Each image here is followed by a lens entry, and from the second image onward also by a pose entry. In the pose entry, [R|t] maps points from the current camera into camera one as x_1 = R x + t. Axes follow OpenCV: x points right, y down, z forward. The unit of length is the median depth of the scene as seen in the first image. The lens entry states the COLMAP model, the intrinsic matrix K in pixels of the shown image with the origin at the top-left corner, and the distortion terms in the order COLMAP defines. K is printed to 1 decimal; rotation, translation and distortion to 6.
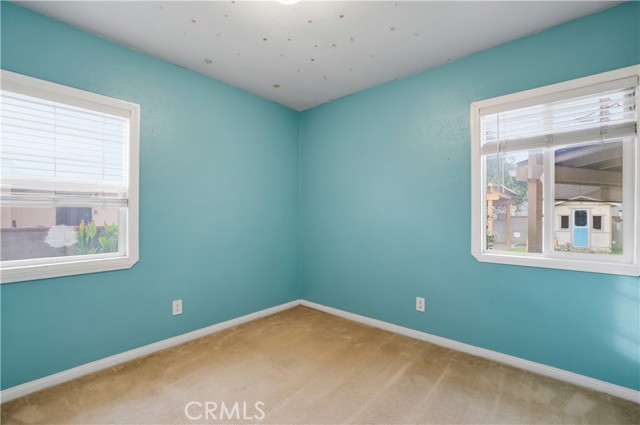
lens RADIAL K [[283.4, 0, 314.8], [0, 283.4, 216.1], [0, 0, 1]] dist [-0.029209, 0.006755]
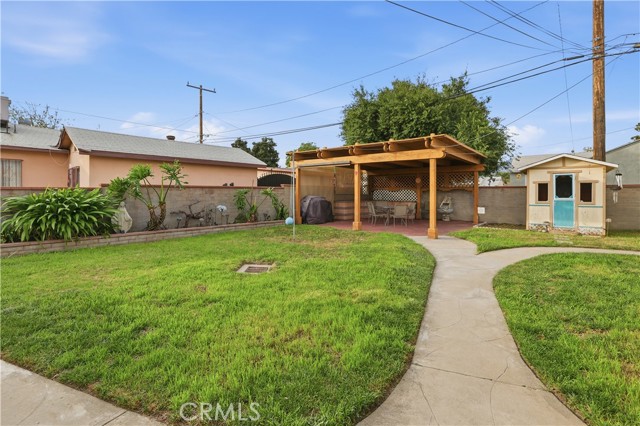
lens RADIAL K [[283.4, 0, 330.0], [0, 283.4, 196.6], [0, 0, 1]] dist [-0.029209, 0.006755]
pose [[0.999126, -0.003548, 0.041654, 0.336731], [0.003035, 0.999919, 0.012365, 0.023125], [-0.041694, -0.012228, 0.999056, 0.318955]]
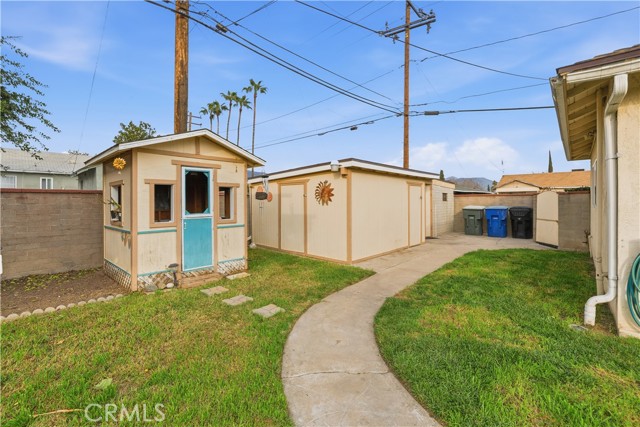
lens RADIAL K [[283.4, 0, 314.8], [0, 283.4, 201.6], [0, 0, 1]] dist [-0.029209, 0.006755]
pose [[0.007547, -0.008807, 0.999933, 0.577226], [-0.000237, 0.999961, 0.008809, 0.017382], [-0.999971, -0.000303, 0.007545, 0.835787]]
